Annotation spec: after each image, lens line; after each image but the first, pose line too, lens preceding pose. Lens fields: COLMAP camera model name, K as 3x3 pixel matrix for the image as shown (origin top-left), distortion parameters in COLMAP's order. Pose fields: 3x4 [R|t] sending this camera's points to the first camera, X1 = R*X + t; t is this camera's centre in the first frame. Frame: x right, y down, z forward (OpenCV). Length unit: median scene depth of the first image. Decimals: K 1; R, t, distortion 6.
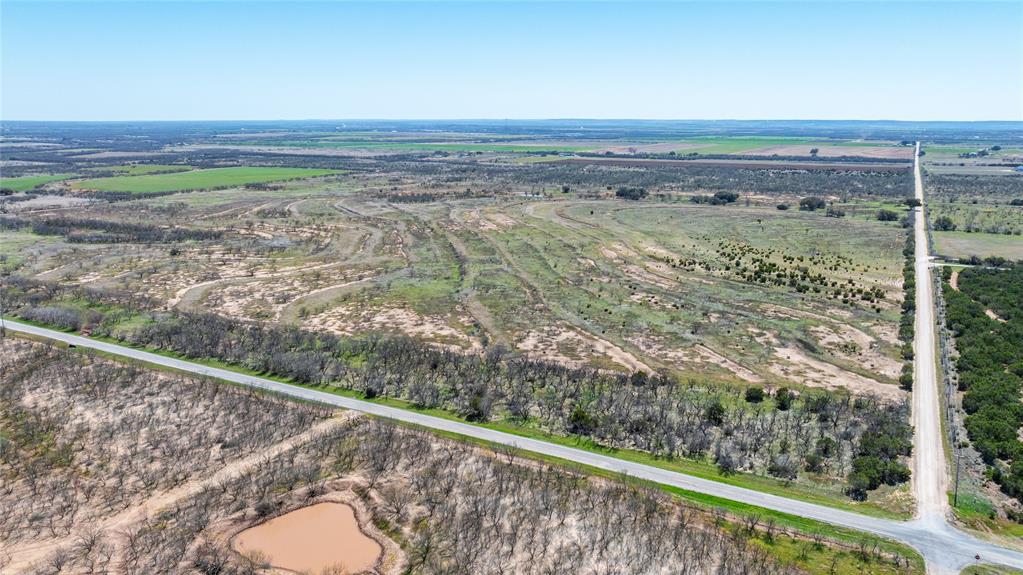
lens RADIAL K [[719.0, 0, 511.5], [0, 719.0, 287.5], [0, 0, 1]] dist [-0.016393, -0.001681]
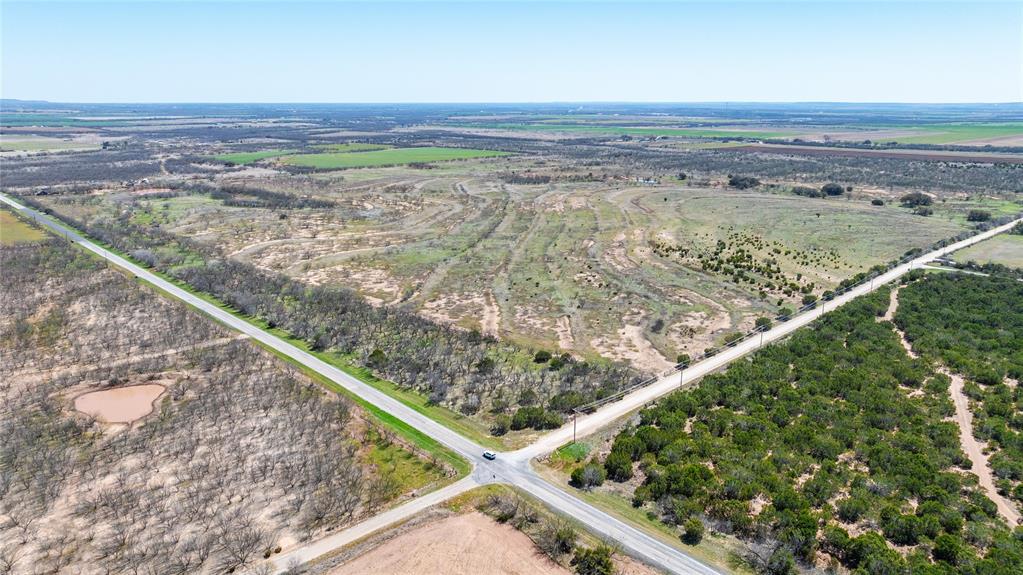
lens RADIAL K [[719.0, 0, 511.5], [0, 719.0, 287.5], [0, 0, 1]] dist [-0.016393, -0.001681]
pose [[0.947590, 0.079315, -0.309486, 0.519071], [-0.072208, 0.996797, 0.034371, 0.002557], [0.311221, -0.010222, 0.950283, -0.086416]]
